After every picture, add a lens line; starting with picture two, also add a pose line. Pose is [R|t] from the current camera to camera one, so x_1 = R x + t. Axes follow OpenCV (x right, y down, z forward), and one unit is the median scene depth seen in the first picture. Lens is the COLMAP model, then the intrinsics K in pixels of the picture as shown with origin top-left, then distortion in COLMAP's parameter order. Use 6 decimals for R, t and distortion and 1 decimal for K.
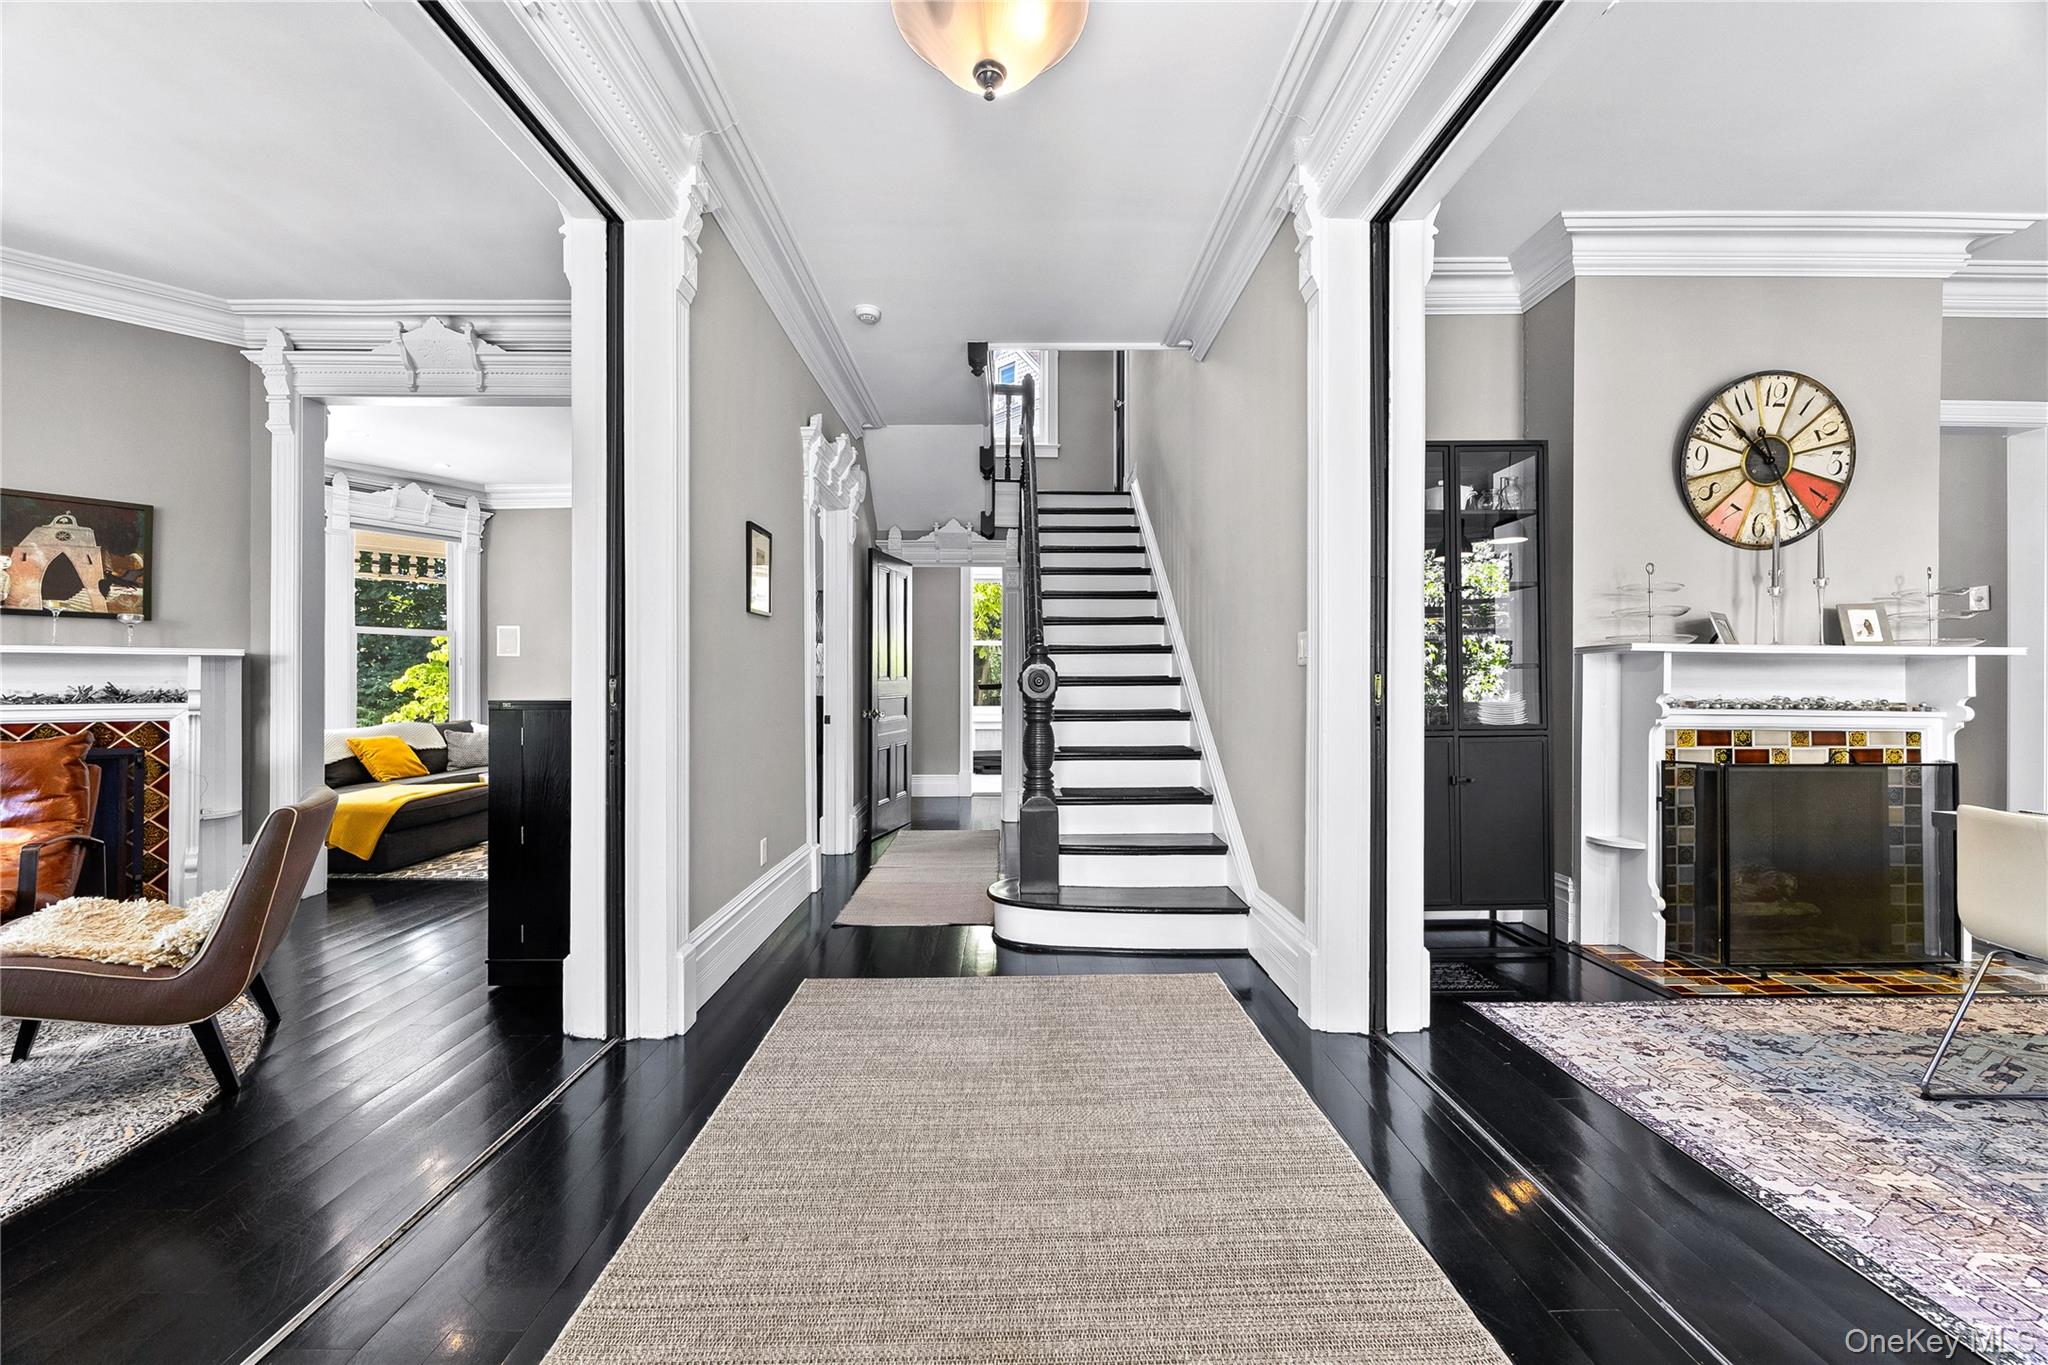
lens RADIAL K [[782.7, 0, 1027.1], [0, 782.7, 682.2], [0, 0, 1]] dist [-0.003864, -0.000914]
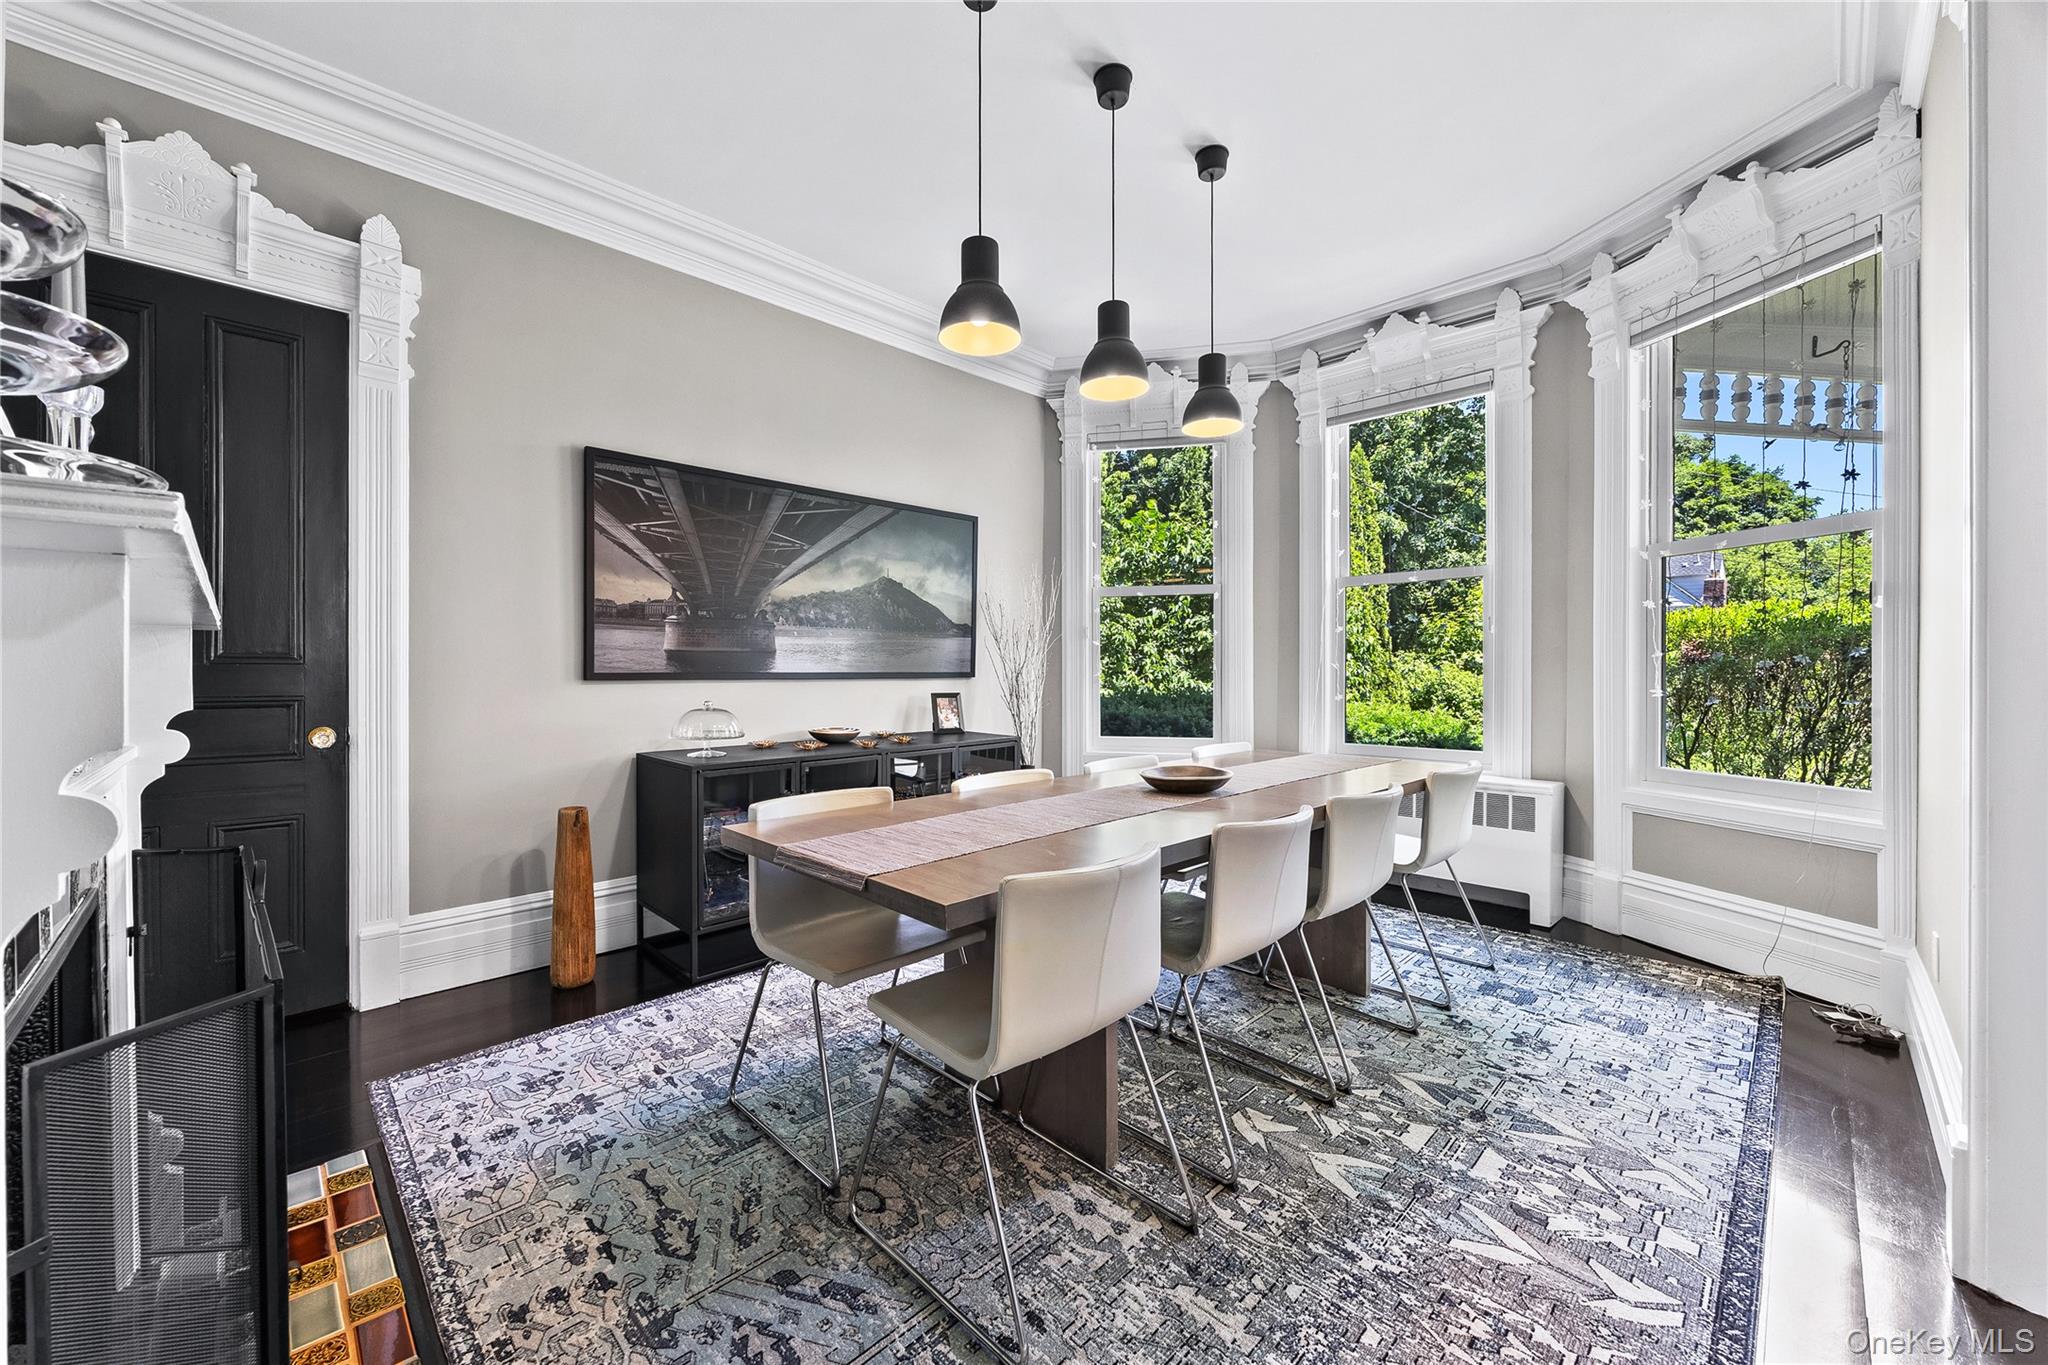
lens RADIAL K [[782.7, 0, 1026.3], [0, 782.7, 677.2], [0, 0, 1]] dist [-0.003864, -0.000914]
pose [[-0.695221, -0.011869, 0.718698, 0.454975], [-0.004246, 0.999914, 0.012407, -0.010210], [-0.718783, 0.005574, -0.695212, 0.885683]]
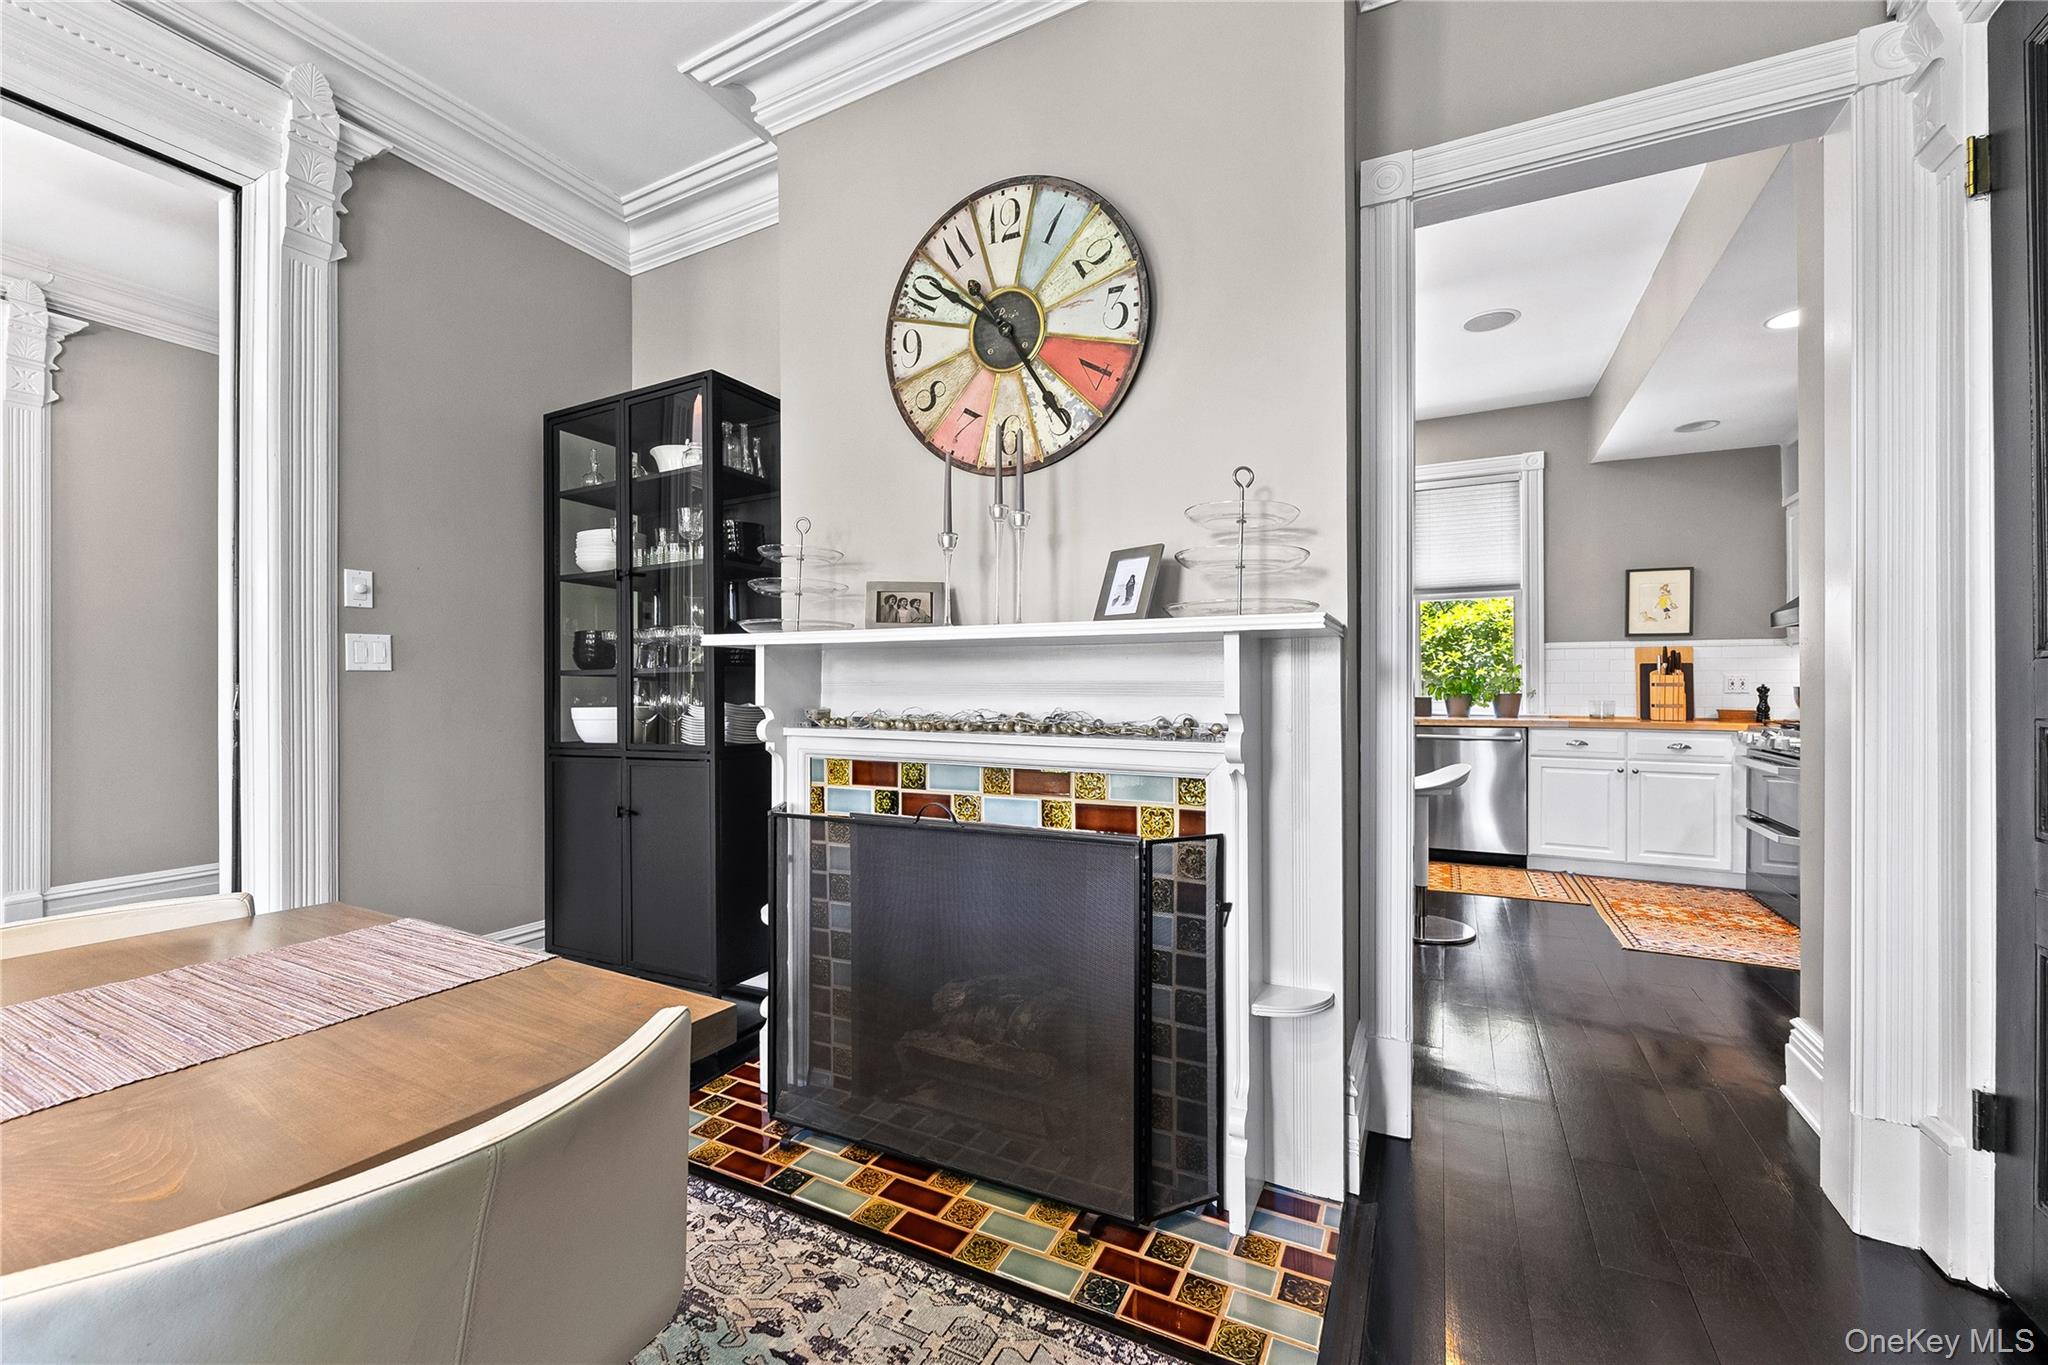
lens RADIAL K [[782.7, 0, 951.8], [0, 782.7, 689.2], [0, 0, 1]] dist [-0.003864, -0.000914]
pose [[0.888758, -0.006433, -0.458332, 1.209405], [0.004901, 0.999978, -0.004533, 0.003827], [0.458351, 0.001783, 0.888770, 0.433026]]
